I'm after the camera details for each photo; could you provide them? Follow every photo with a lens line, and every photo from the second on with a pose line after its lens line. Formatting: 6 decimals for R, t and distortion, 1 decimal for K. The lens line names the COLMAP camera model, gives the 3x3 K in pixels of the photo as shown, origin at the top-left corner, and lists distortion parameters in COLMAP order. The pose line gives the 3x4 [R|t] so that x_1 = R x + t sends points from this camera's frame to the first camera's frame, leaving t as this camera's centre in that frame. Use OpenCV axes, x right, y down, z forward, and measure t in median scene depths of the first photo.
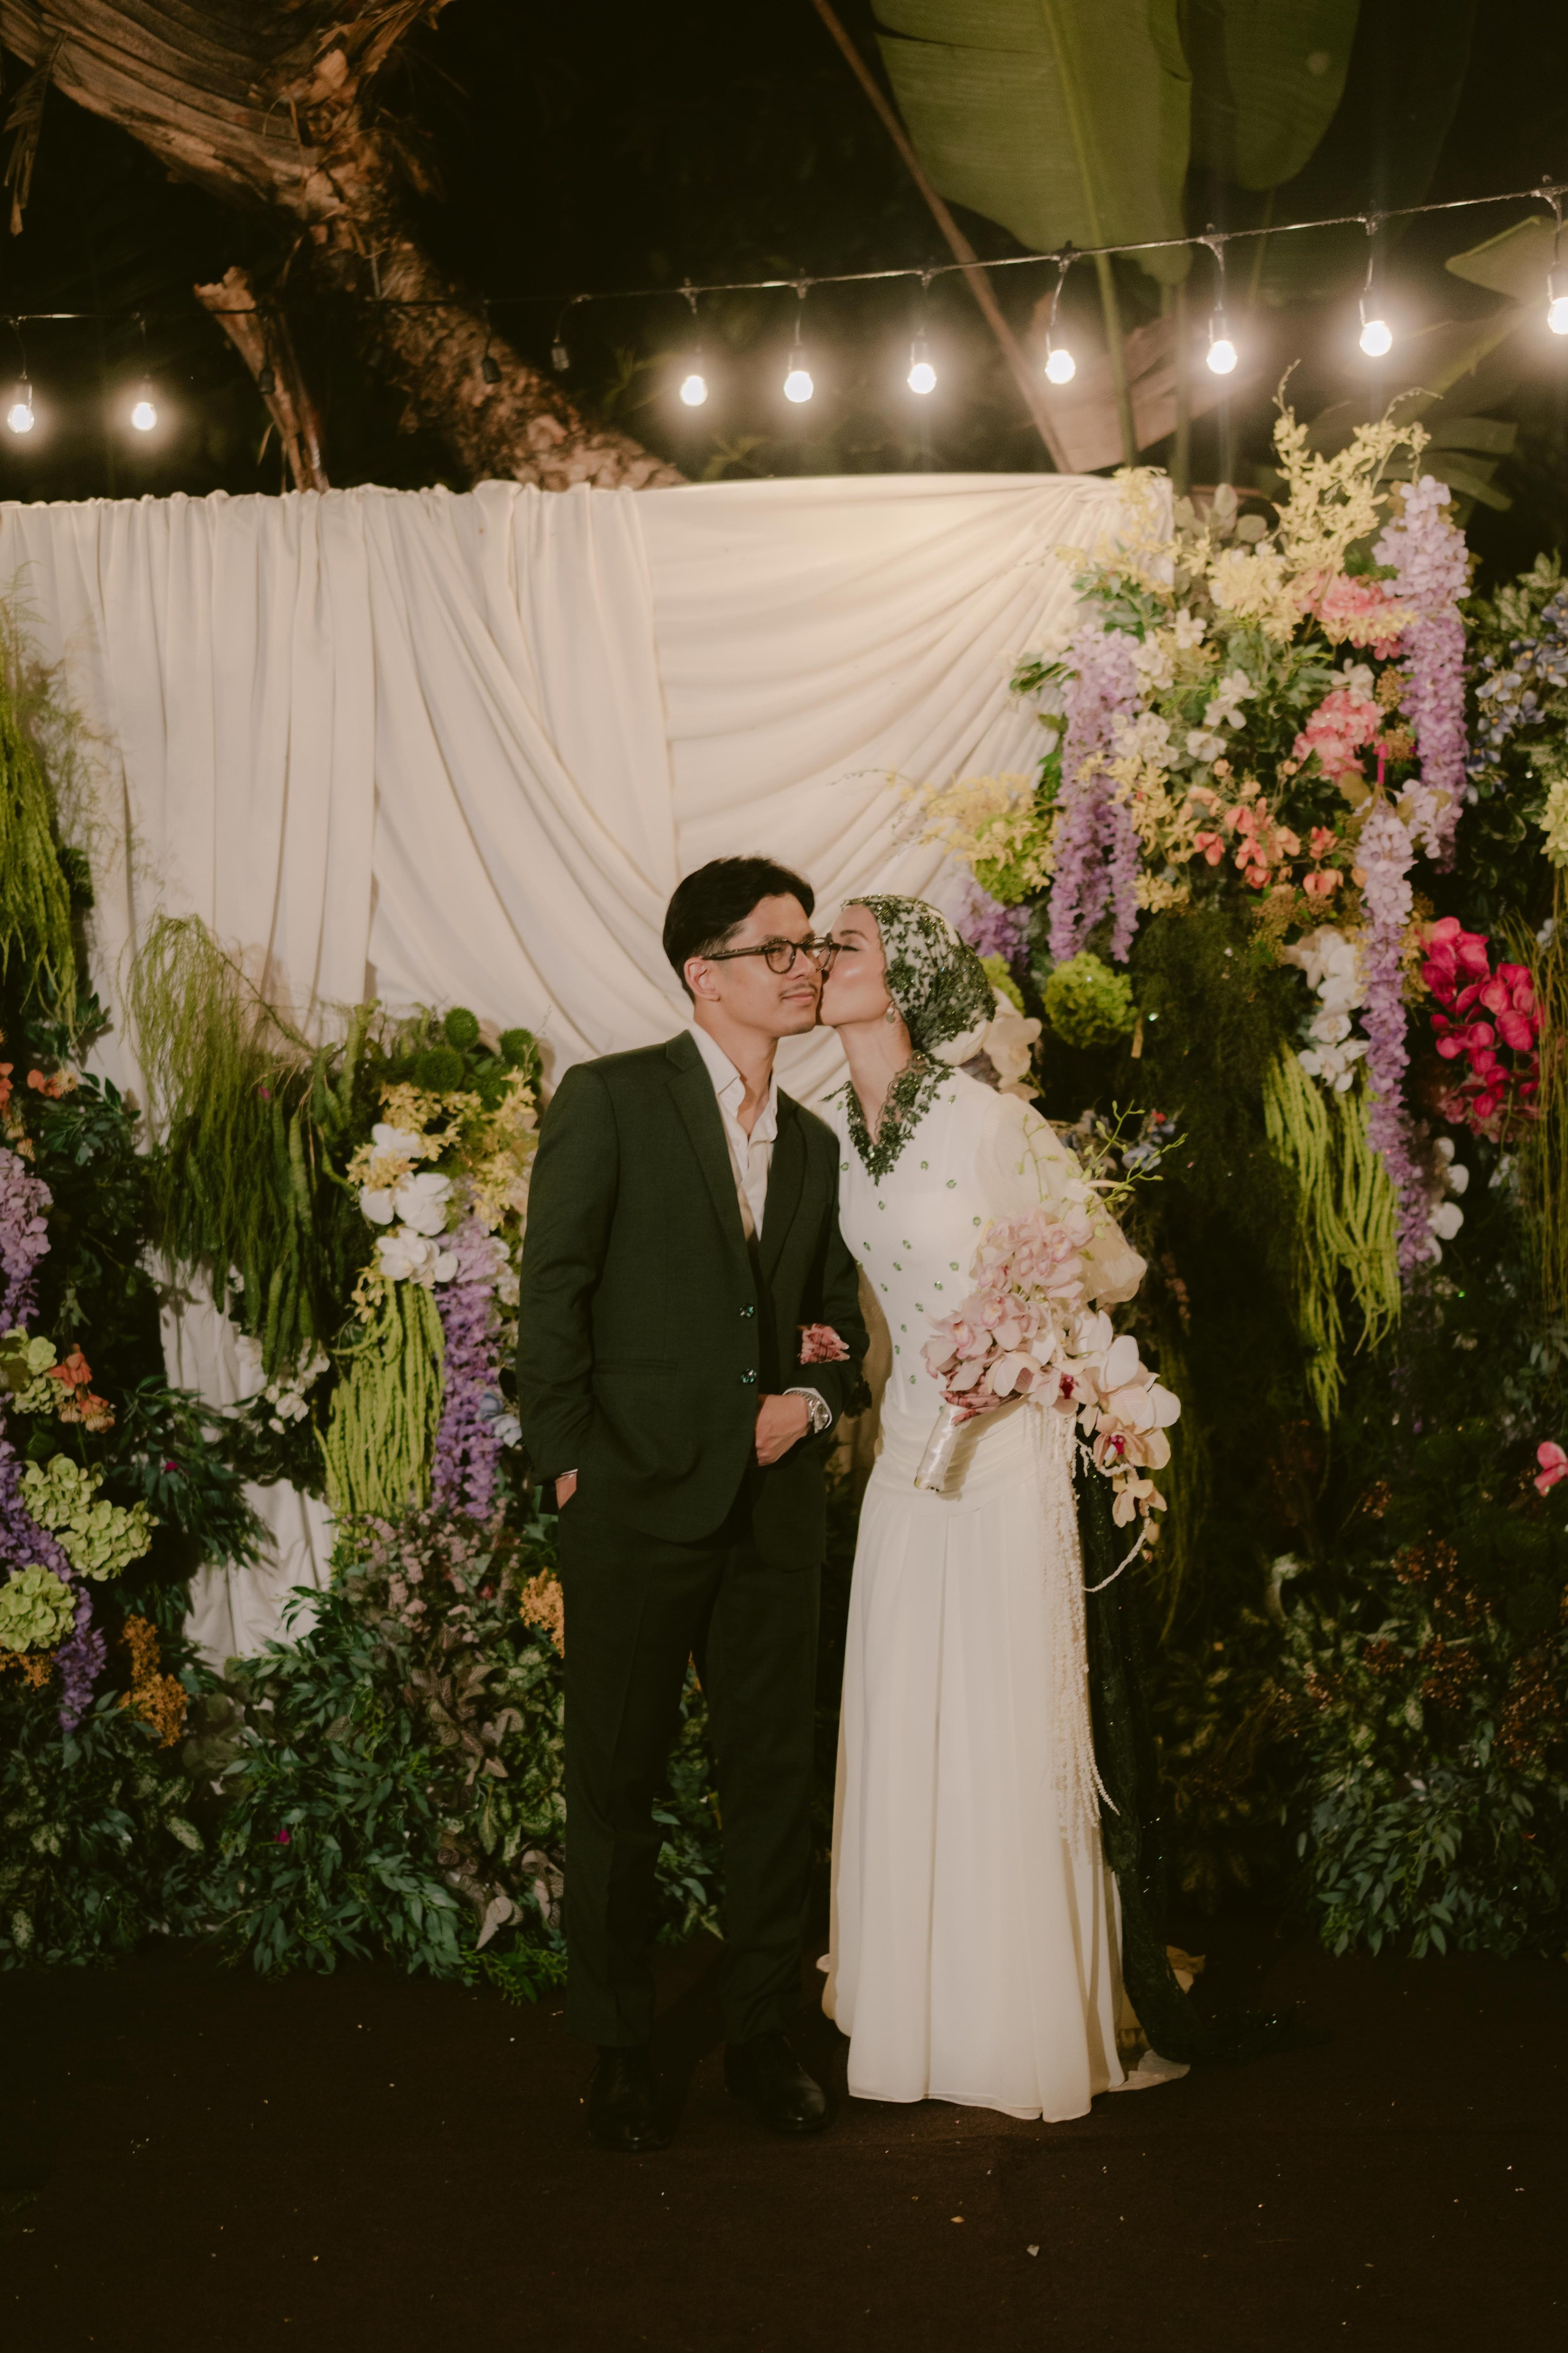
lens RADIAL K [[3743.3, 0, 786.2], [0, 3743.3, 1186.8], [0, 0, 1]] dist [-0.002755, 0.000000]
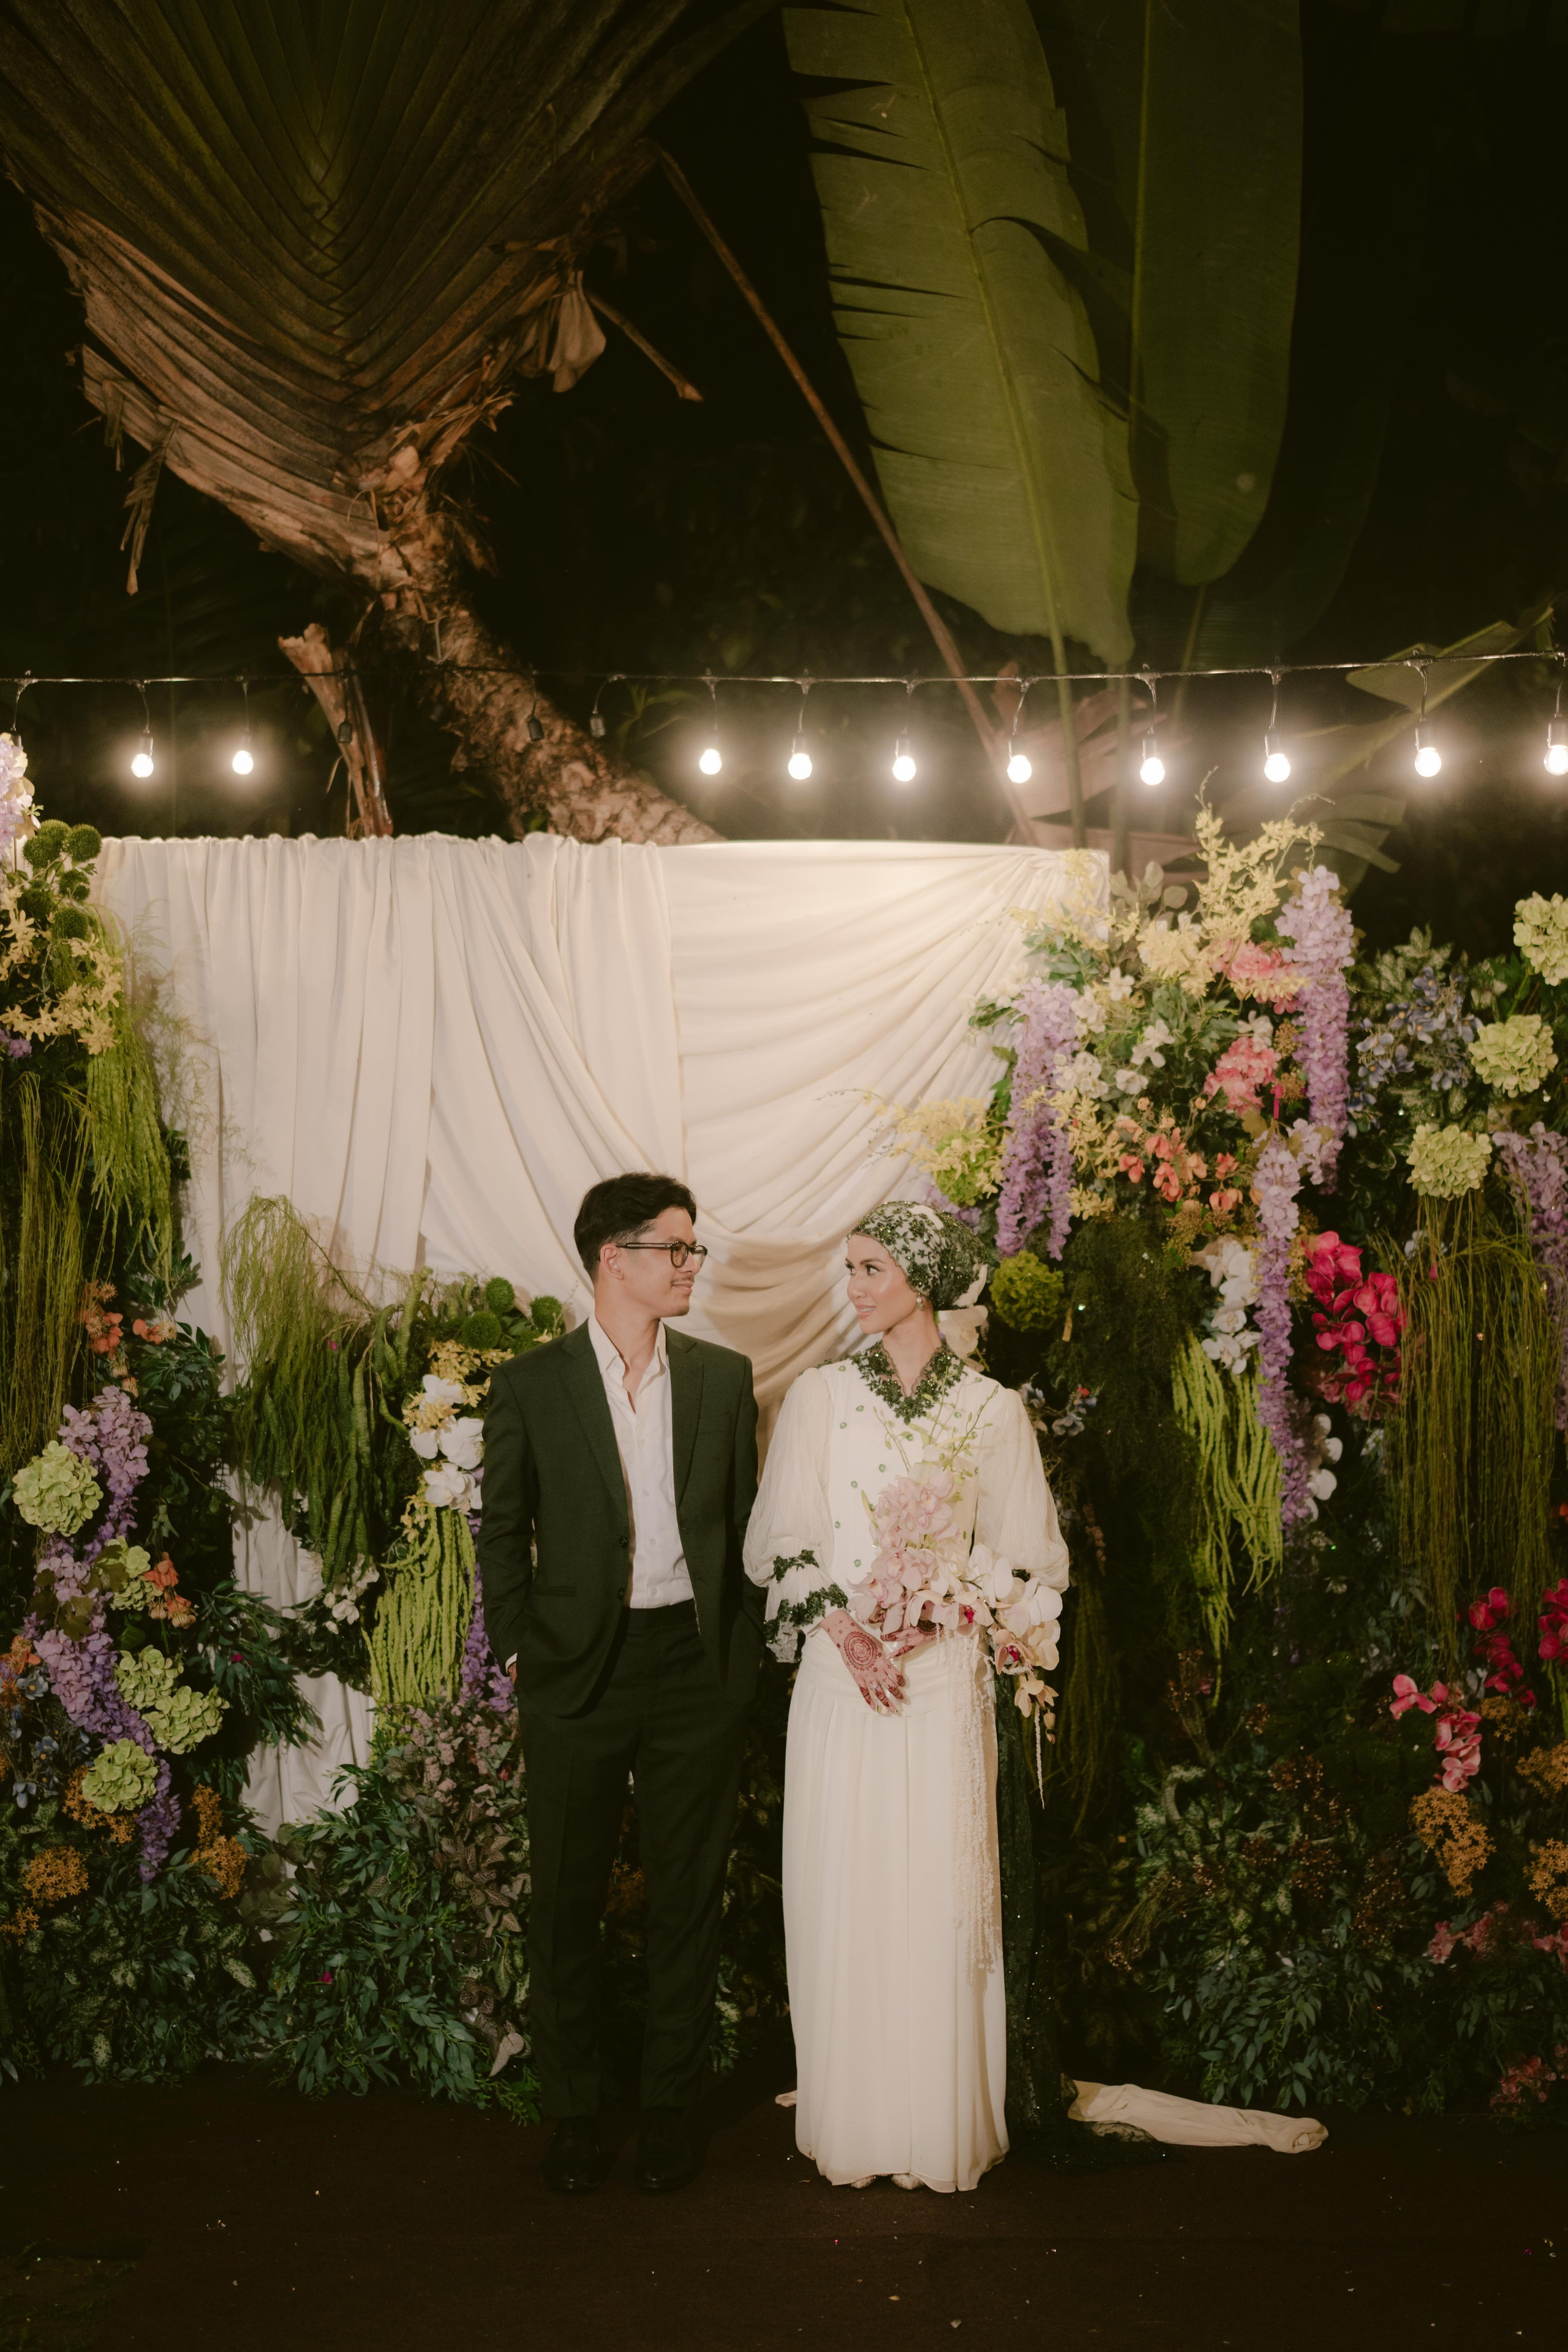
lens RADIAL K [[3742.0, 0, 776.1], [0, 3742.0, 1163.9], [0, 0, 1]] dist [-0.002755, 0.000000]
pose [[0.999367, 0.032912, 0.013489, -0.016762], [-0.032071, 0.997779, -0.058381, -0.017679], [-0.015381, 0.057911, 0.998203, -0.191138]]
